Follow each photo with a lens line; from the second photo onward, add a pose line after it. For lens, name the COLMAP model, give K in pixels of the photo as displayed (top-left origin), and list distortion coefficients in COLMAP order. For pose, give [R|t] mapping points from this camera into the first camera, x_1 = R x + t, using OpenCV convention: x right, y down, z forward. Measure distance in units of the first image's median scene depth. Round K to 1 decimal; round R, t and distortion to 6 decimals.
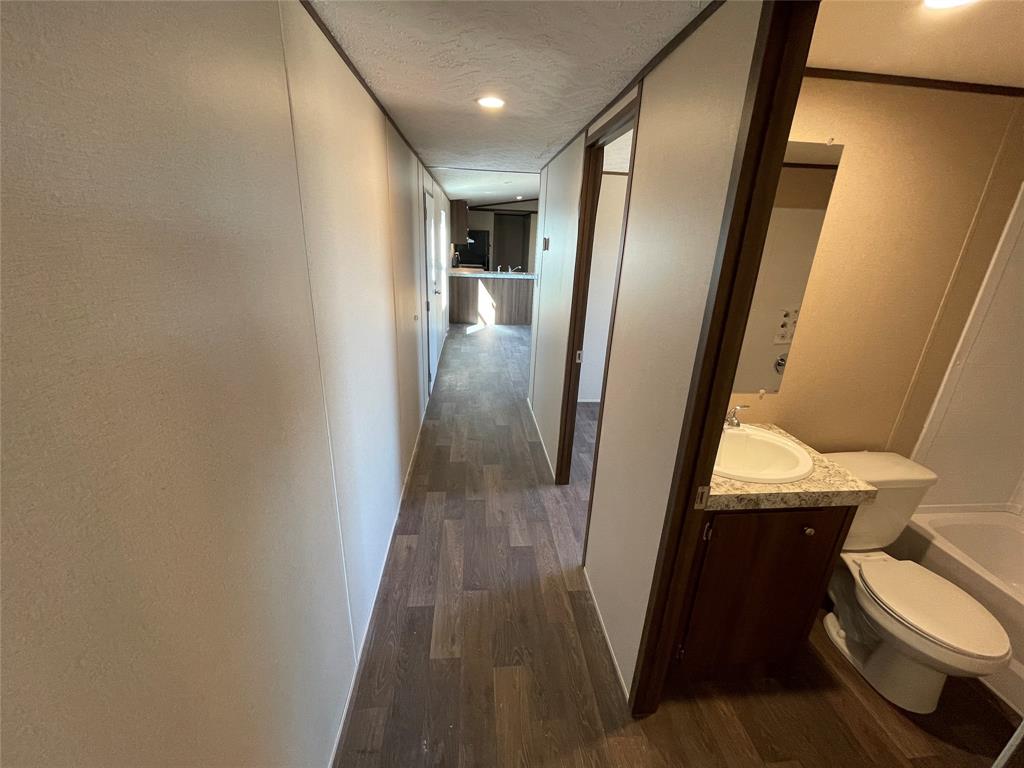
lens RADIAL K [[416.8, 0, 512.0], [0, 416.8, 384.0], [0, 0, 1]] dist [0.000700, -0.000036]
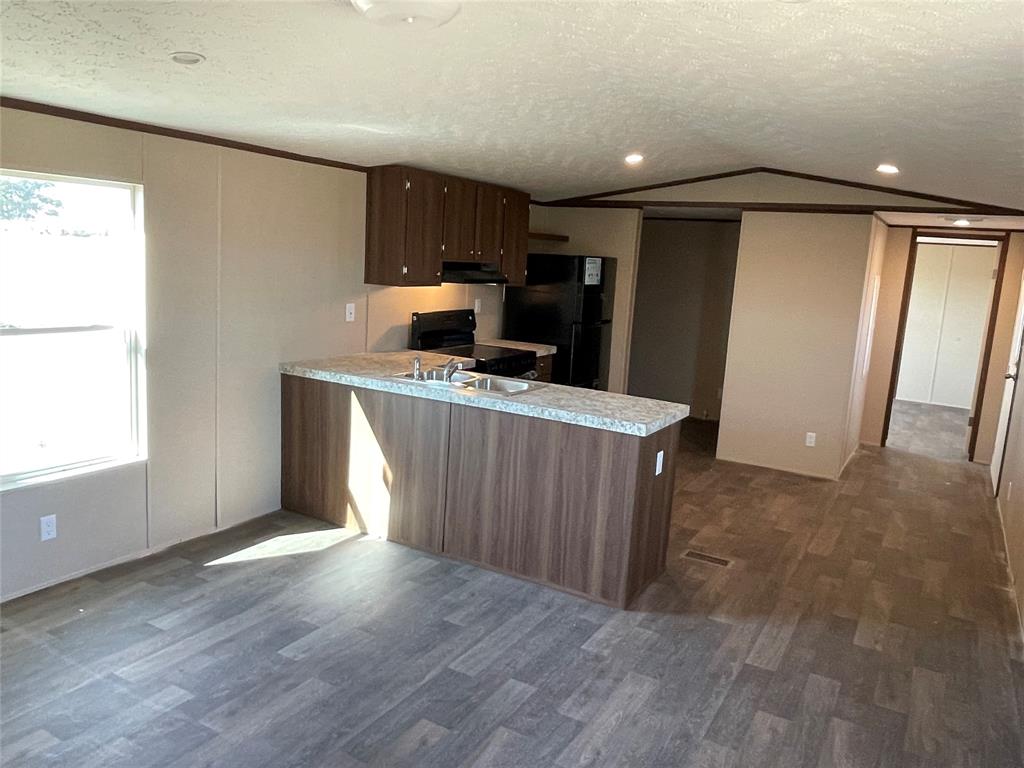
lens RADIAL K [[758.1, 0, 512.0], [0, 758.1, 384.0], [0, 0, 1]] dist [0.015812, -0.002464]
pose [[0.815569, 0.101190, -0.569744, 0.341073], [-0.216473, 0.966454, -0.138225, -0.198361], [0.536645, 0.236066, 0.810115, 0.579008]]
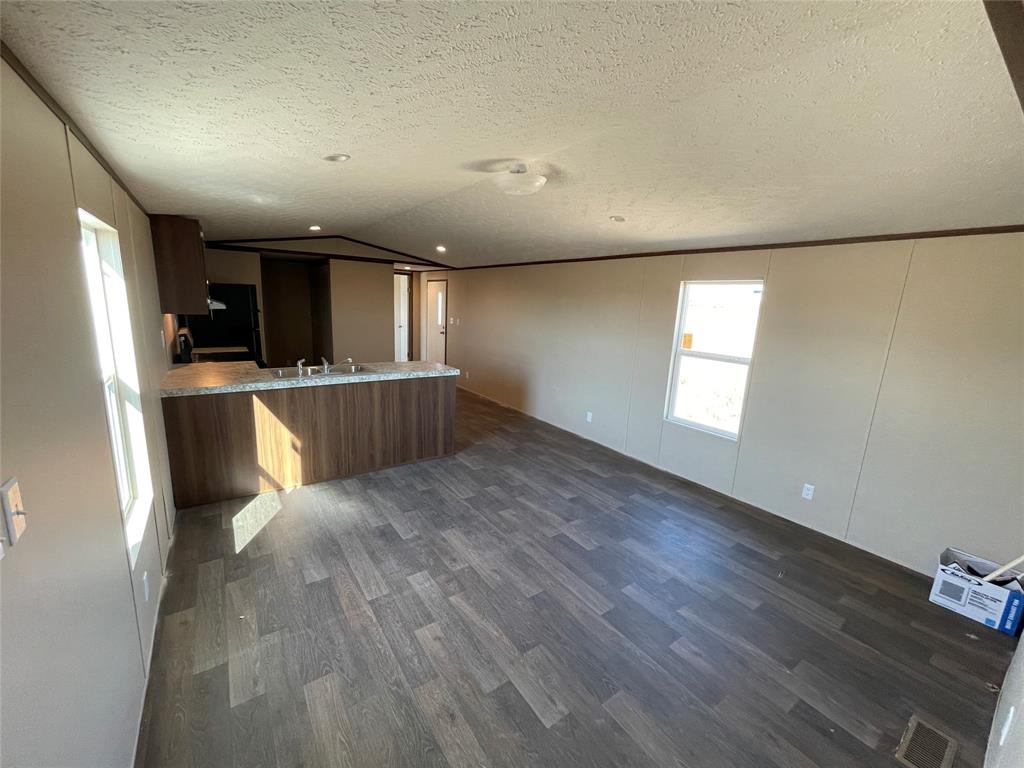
lens RADIAL K [[416.8, 0, 512.0], [0, 416.8, 384.0], [0, 0, 1]] dist [0.000700, -0.000036]
pose [[0.865526, -0.103047, 0.490149, -0.055965], [0.160609, 0.984031, -0.076730, -0.182203], [-0.474415, 0.145135, 0.868255, 0.485509]]
